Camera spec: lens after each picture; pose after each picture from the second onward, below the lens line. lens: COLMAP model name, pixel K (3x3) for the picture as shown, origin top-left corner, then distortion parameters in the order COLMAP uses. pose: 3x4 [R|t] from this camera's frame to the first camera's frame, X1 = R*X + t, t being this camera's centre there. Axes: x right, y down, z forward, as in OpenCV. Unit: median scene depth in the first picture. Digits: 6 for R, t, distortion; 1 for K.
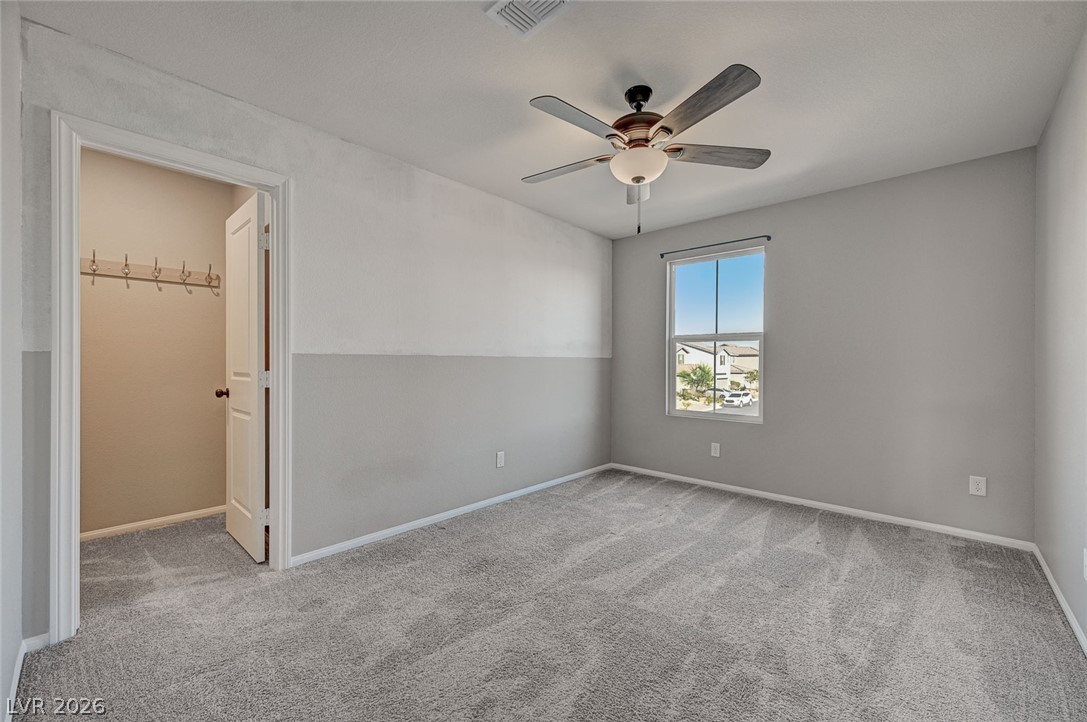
lens RADIAL K [[439.0, 0, 543.5], [0, 439.0, 361.0], [0, 0, 1]] dist [0.000002, -0.000084]
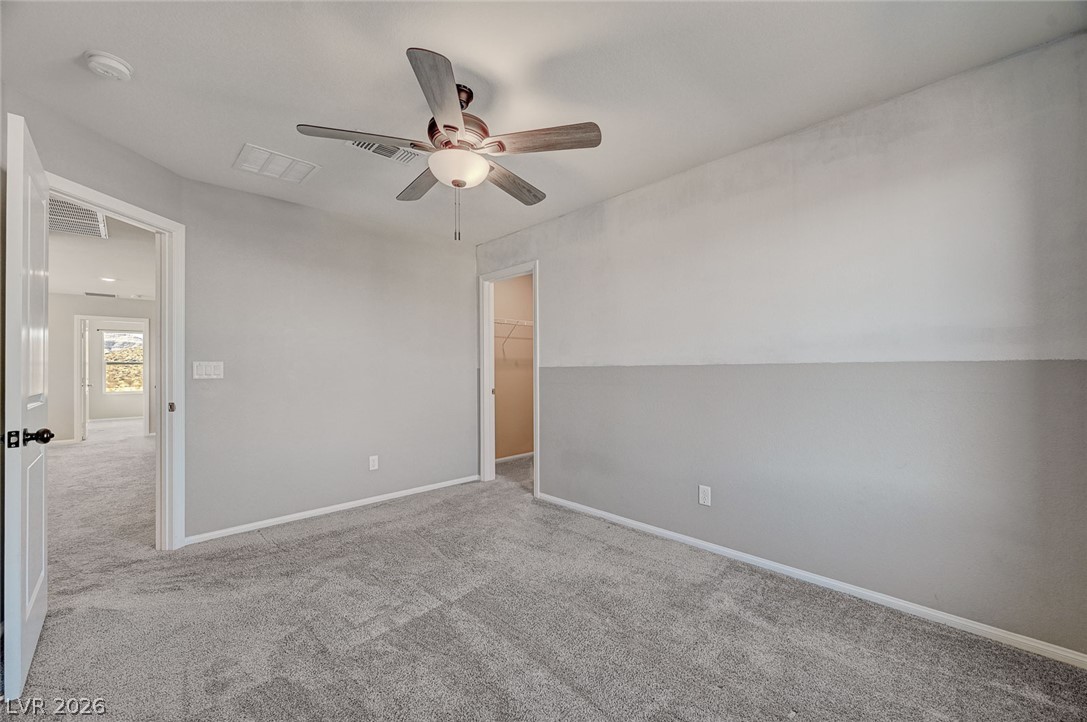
lens RADIAL K [[431.4, 0, 545.0], [0, 431.4, 364.5], [0, 0, 1]] dist [0.002031, 0.000398]
pose [[-0.056218, -0.015046, -0.998305, 0.794691], [0.011789, 0.999807, -0.015733, -0.002223], [0.998349, -0.012654, -0.056030, 0.866219]]
